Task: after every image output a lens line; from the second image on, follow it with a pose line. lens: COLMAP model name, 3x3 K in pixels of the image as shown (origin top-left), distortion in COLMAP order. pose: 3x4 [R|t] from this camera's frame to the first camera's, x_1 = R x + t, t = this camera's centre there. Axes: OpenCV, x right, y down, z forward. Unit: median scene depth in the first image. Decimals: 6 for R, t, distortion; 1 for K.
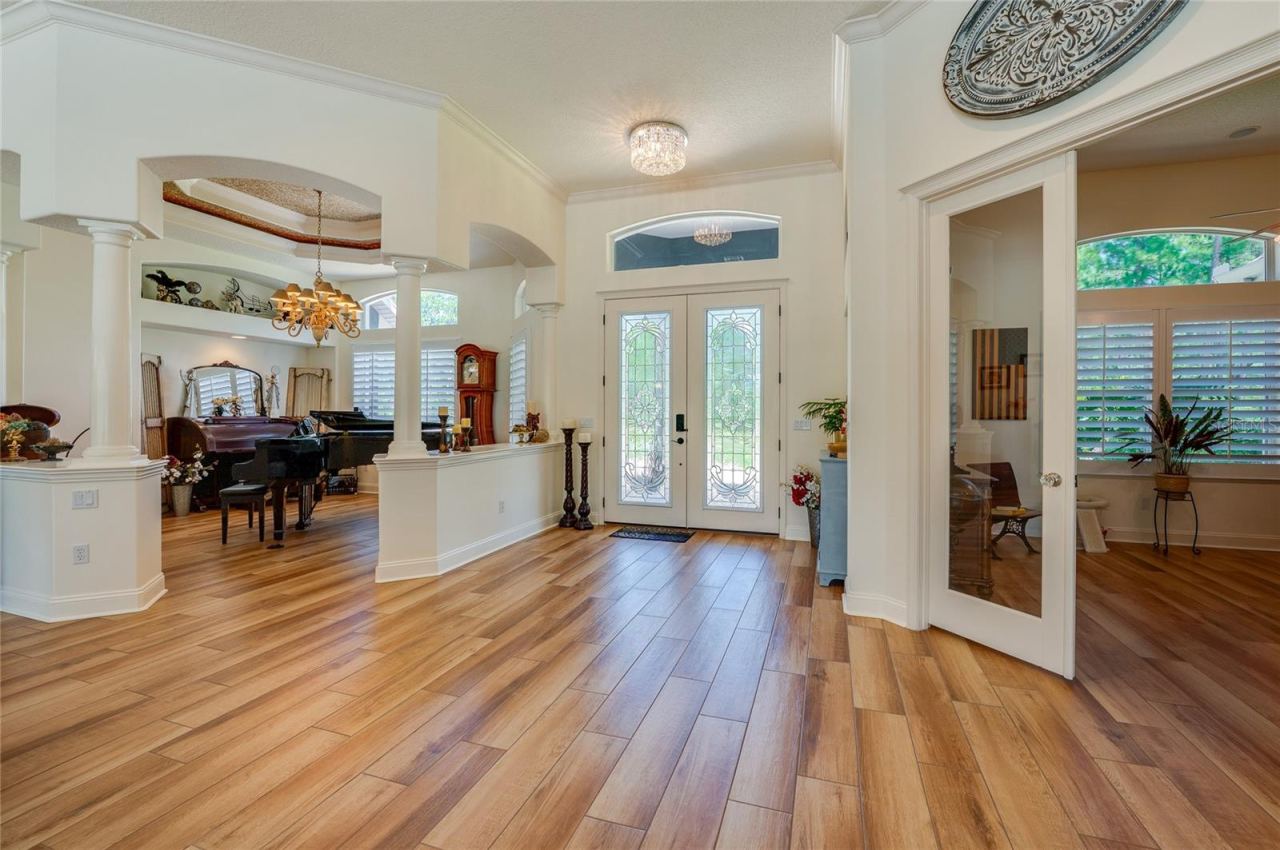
lens RADIAL K [[522.5, 0, 668.9], [0, 522.5, 411.0], [0, 0, 1]] dist [-0.014341, 0.001104]
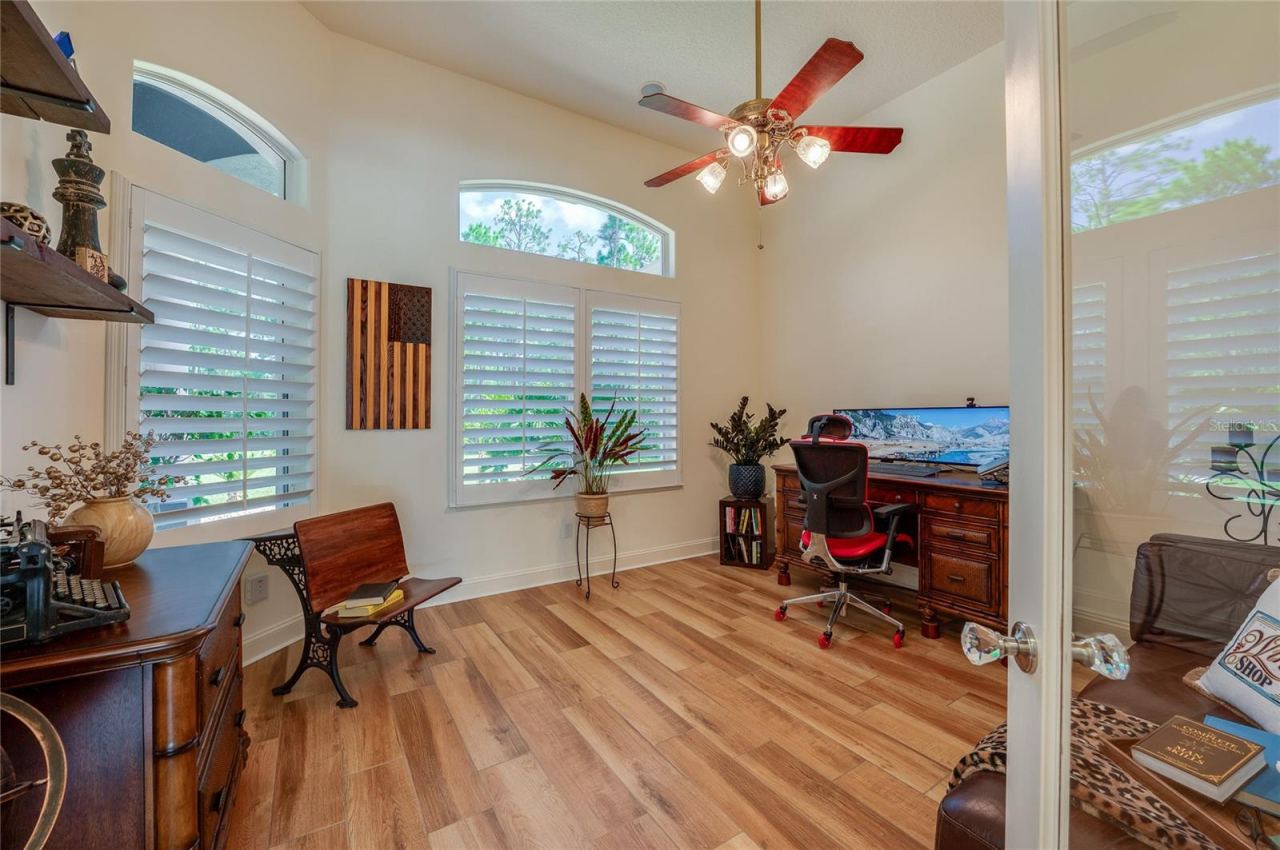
lens RADIAL K [[522.5, 0, 620.1], [0, 522.5, 410.0], [0, 0, 1]] dist [-0.014341, 0.001104]
pose [[0.671901, 0.006410, 0.740613, 0.344071], [0.007461, 0.999853, -0.015423, 0.006224], [-0.740603, 0.015888, 0.671755, 0.359926]]
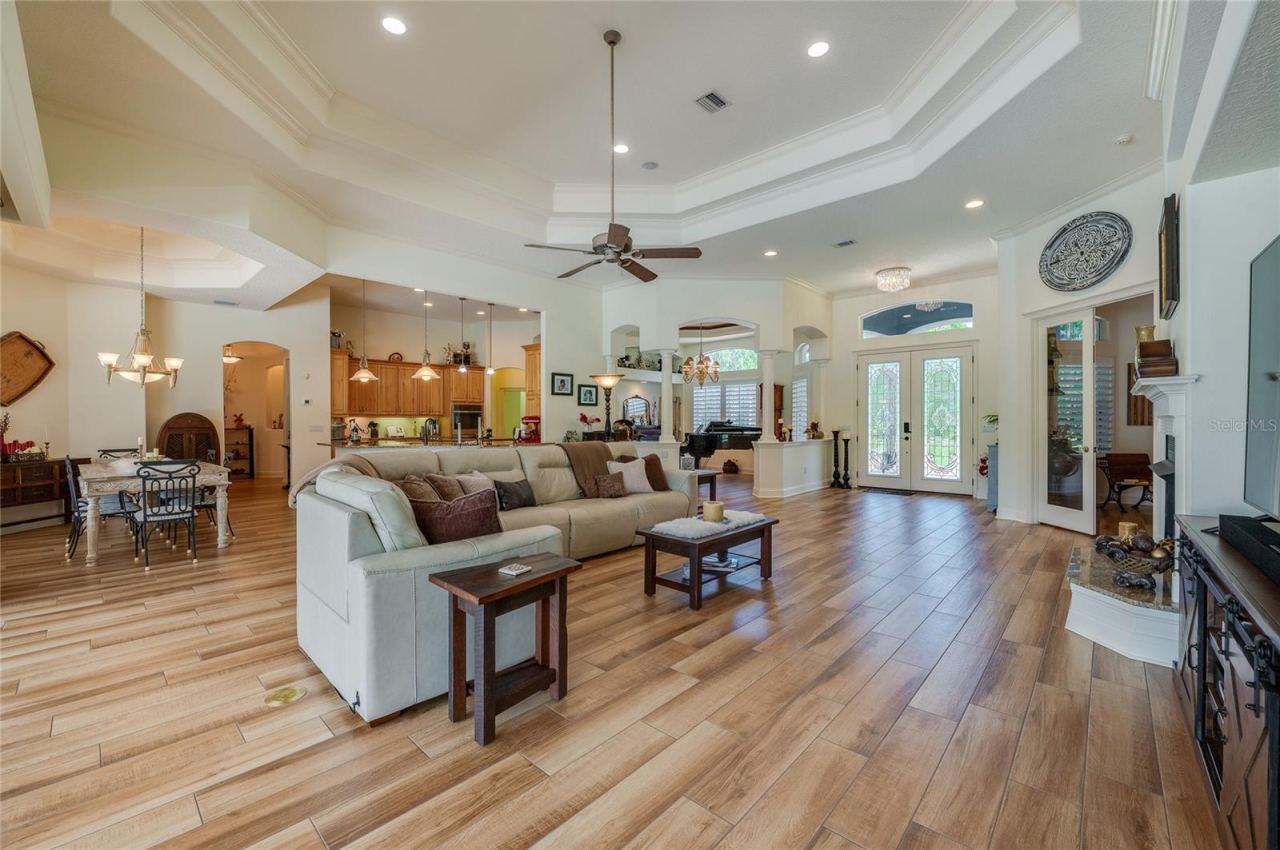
lens RADIAL K [[522.5, 0, 659.2], [0, 522.5, 425.0], [0, 0, 1]] dist [-0.014341, 0.001104]
pose [[0.914002, -0.002832, -0.405700, -0.024941], [0.005962, 0.999961, 0.006452, -0.001346], [0.405666, -0.008315, 0.913984, -0.824231]]
